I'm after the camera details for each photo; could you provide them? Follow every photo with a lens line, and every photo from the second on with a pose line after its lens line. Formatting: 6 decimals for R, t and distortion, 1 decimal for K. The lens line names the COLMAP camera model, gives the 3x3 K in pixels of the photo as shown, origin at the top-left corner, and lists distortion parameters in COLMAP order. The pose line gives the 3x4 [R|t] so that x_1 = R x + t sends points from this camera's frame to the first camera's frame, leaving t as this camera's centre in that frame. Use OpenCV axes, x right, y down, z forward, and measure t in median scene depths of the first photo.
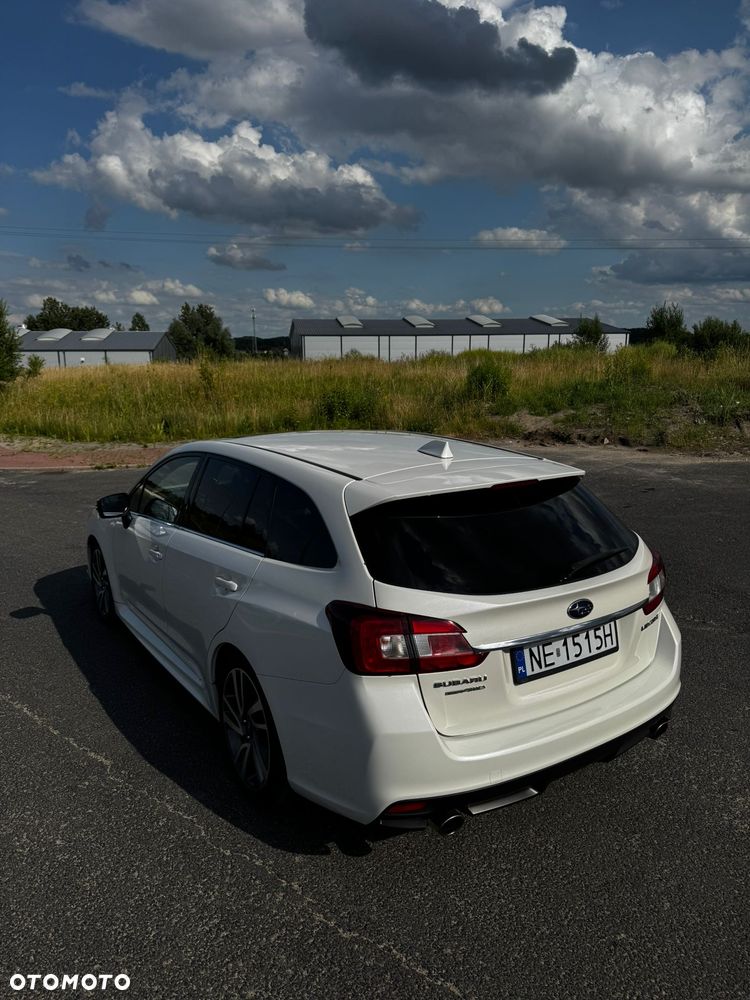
lens RADIAL K [[721.3, 0, 376.4], [0, 721.3, 496.3], [0, 0, 1]] dist [0.049217, -0.064129]
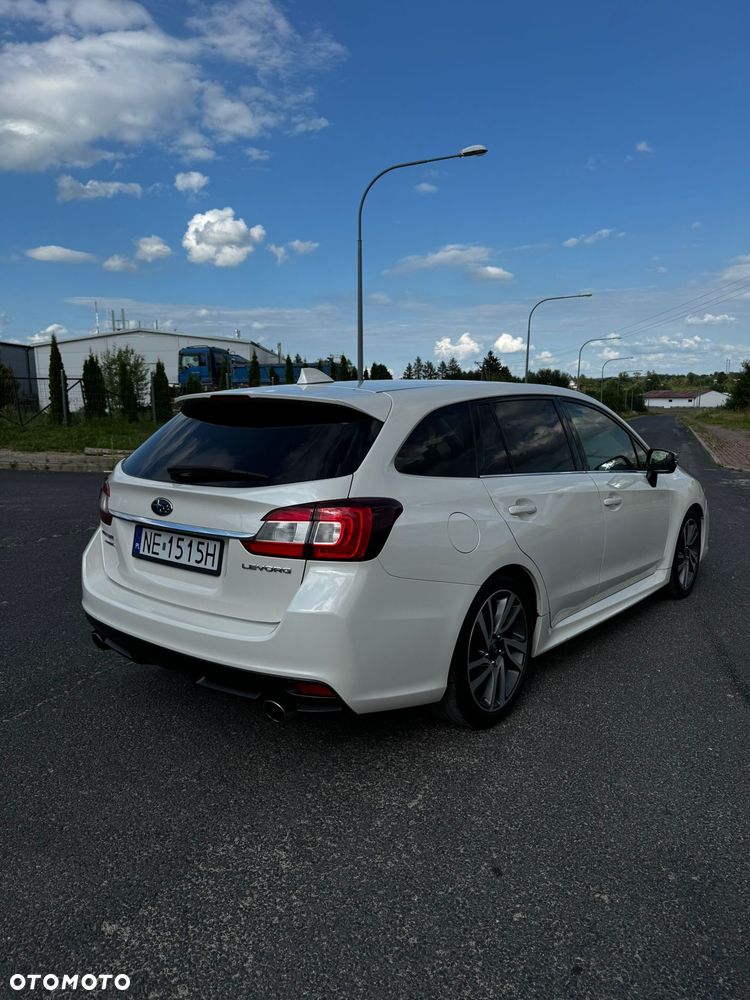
lens RADIAL K [[721.3, 0, 371.1], [0, 721.3, 503.8], [0, 0, 1]] dist [0.049217, -0.064129]
pose [[0.307442, 0.144905, -0.940469, 1.220914], [-0.171307, 0.980618, 0.095091, -0.000875], [0.936020, 0.131874, 0.326306, 0.843884]]
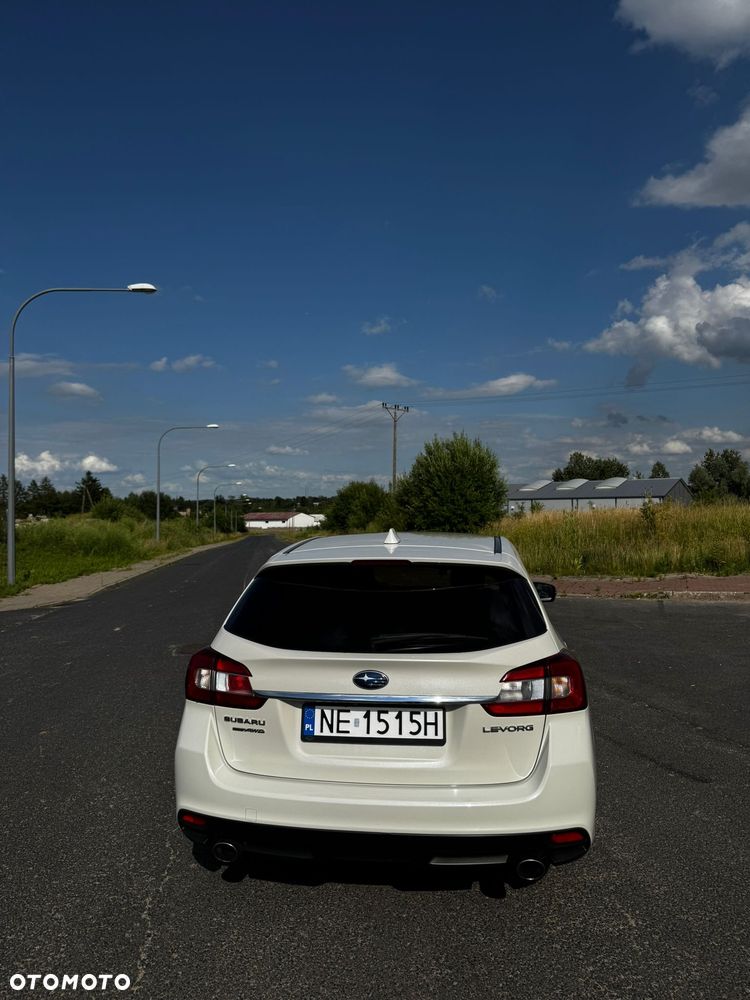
lens RADIAL K [[721.3, 0, 378.3], [0, 721.3, 517.8], [0, 0, 1]] dist [0.049217, -0.064129]
pose [[0.763527, 0.003520, -0.645767, 0.846110], [-0.115116, 0.984711, -0.130740, 0.055316], [0.635433, 0.174161, 0.752258, 0.183889]]
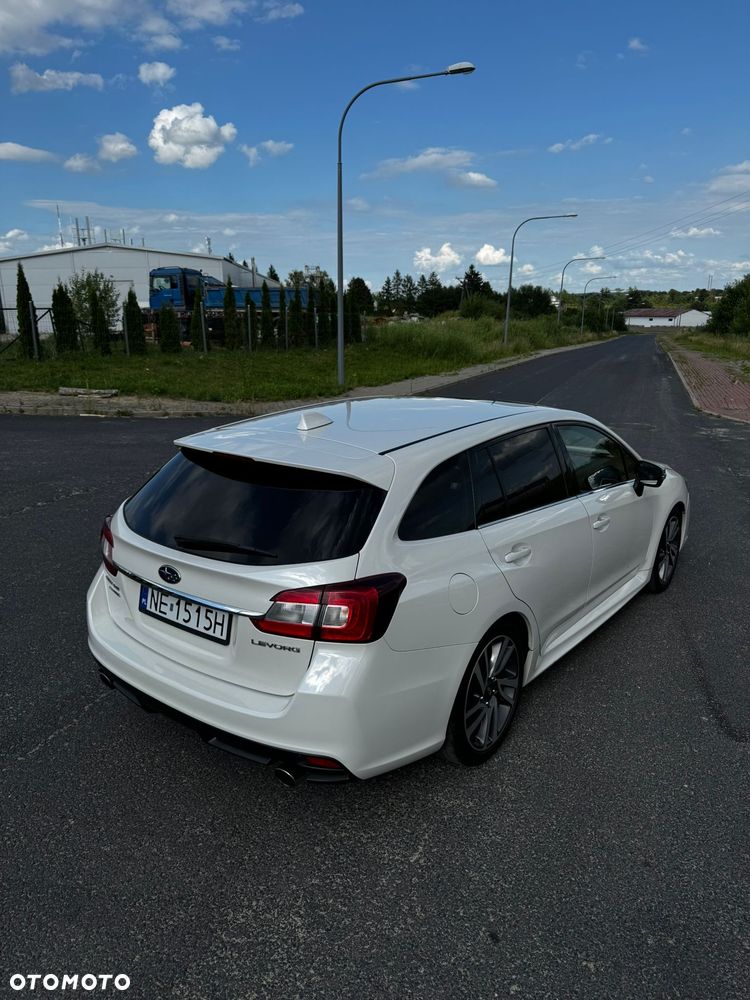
lens RADIAL K [[721.3, 0, 372.7], [0, 721.3, 504.1], [0, 0, 1]] dist [0.049217, -0.064129]
pose [[0.338138, 0.252509, -0.906588, 1.190276], [-0.178333, 0.963070, 0.201726, -0.192030], [0.924045, 0.093463, 0.370681, 0.781291]]
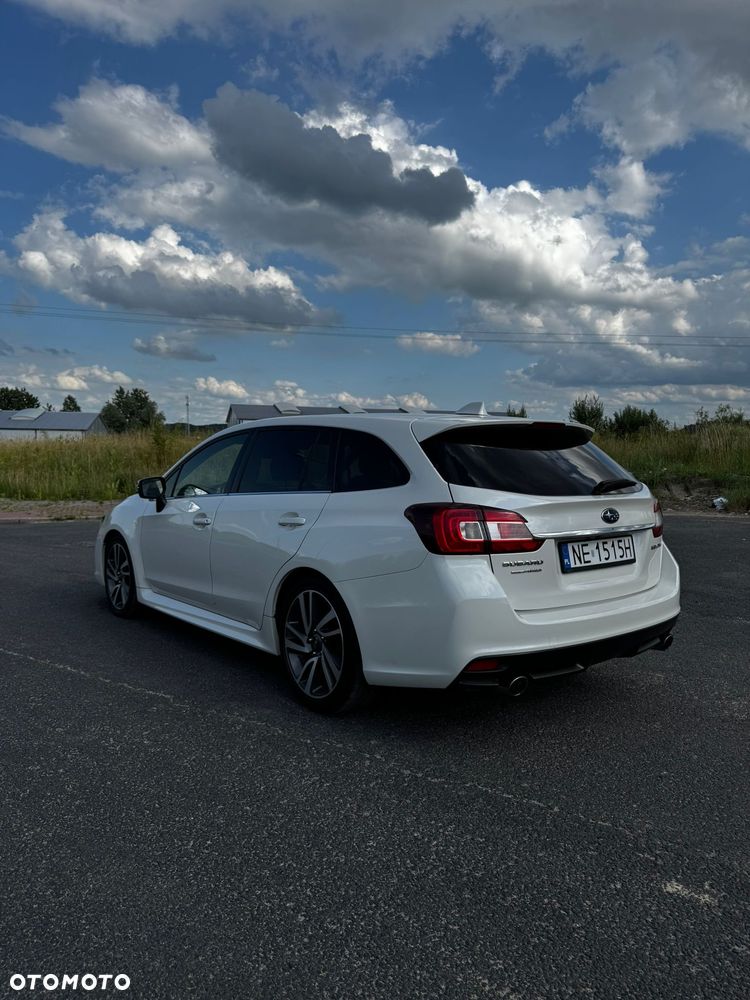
lens RADIAL K [[721.3, 0, 386.9], [0, 721.3, 501.9], [0, 0, 1]] dist [0.049217, -0.064129]
pose [[0.993897, 0.011610, 0.109701, -0.203157], [0.001356, 0.993086, -0.117384, 0.246351], [-0.110305, 0.116817, 0.987009, -0.147836]]
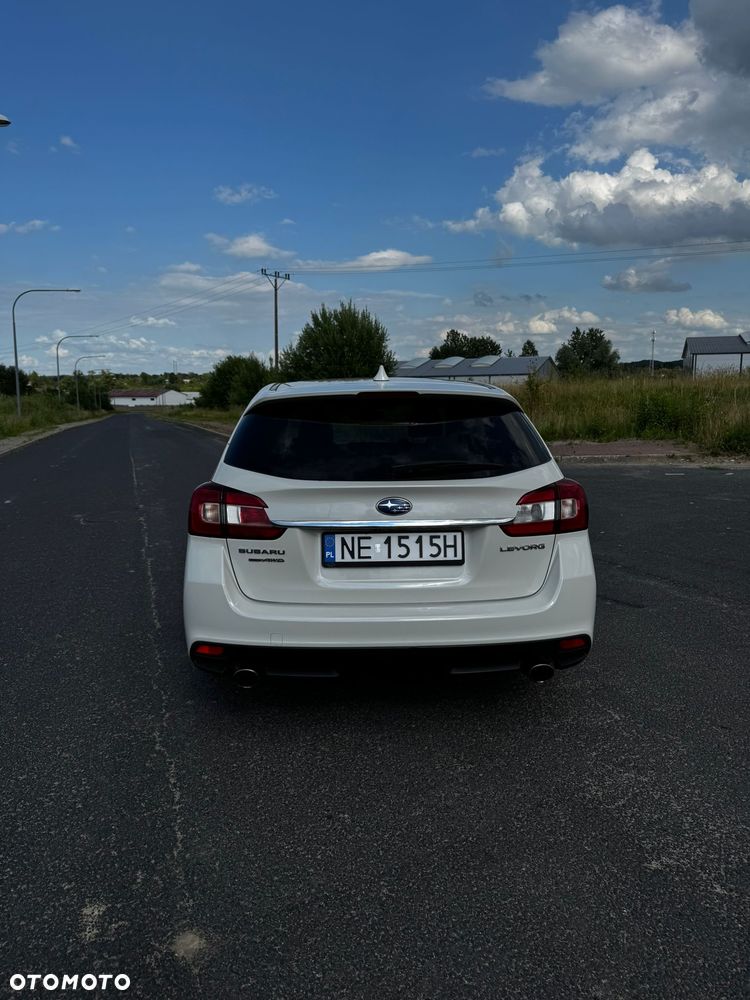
lens RADIAL K [[721.3, 0, 374.7], [0, 721.3, 500.4], [0, 0, 1]] dist [0.049217, -0.064129]
pose [[0.860895, 0.076787, -0.502955, 0.690685], [-0.092634, 0.995679, -0.006547, 0.140192], [0.500279, 0.052227, 0.864288, 0.094167]]
